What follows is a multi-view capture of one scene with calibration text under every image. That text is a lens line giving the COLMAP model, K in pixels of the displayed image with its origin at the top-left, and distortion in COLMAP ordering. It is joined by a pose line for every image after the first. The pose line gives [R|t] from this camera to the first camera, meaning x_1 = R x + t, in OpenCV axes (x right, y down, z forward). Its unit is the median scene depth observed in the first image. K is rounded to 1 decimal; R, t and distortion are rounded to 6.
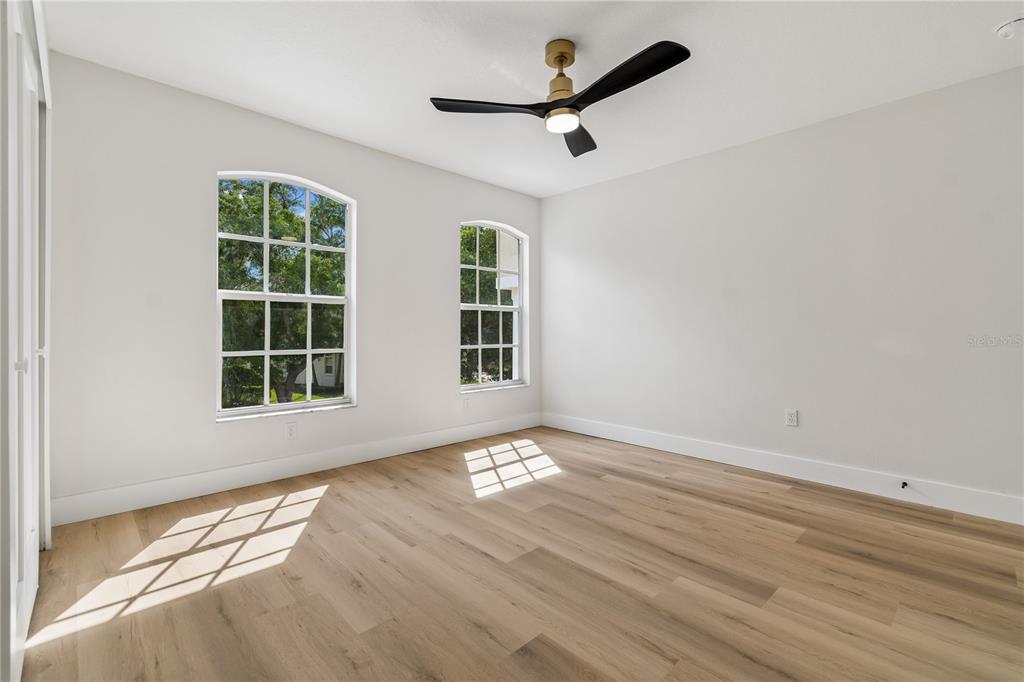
lens RADIAL K [[456.2, 0, 515.7], [0, 456.2, 330.6], [0, 0, 1]] dist [0.003677, -0.002274]
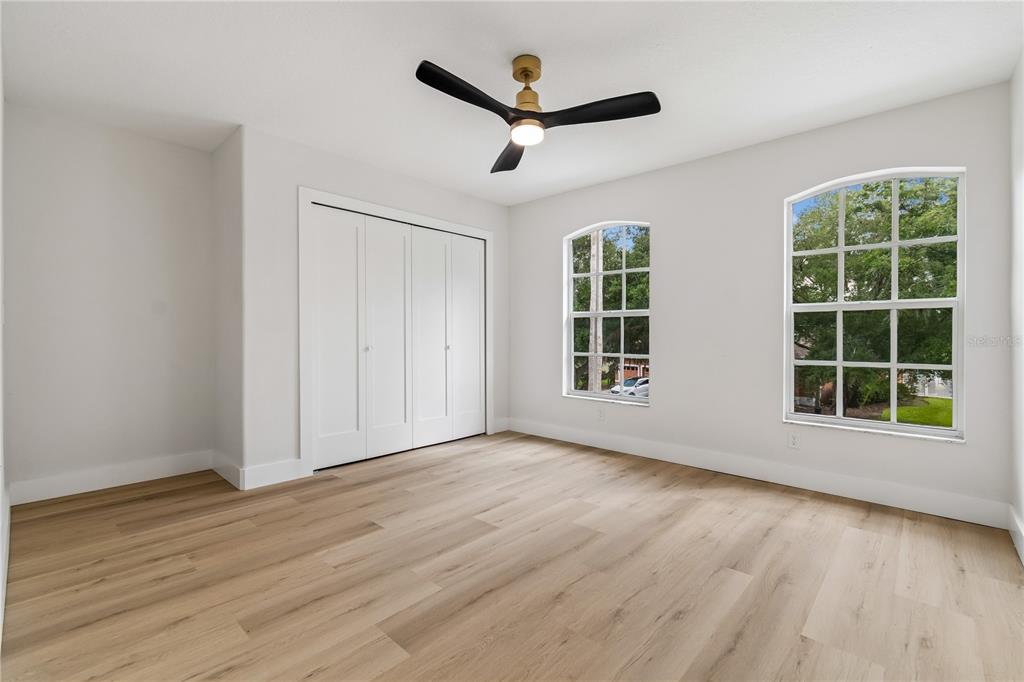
lens RADIAL K [[456.2, 0, 515.3], [0, 456.2, 341.2], [0, 0, 1]] dist [0.003677, -0.002274]
pose [[0.057731, 0.007090, -0.998307, 0.833403], [-0.007753, 0.999948, 0.006654, 0.001480], [0.998302, 0.007355, 0.057783, 0.682149]]
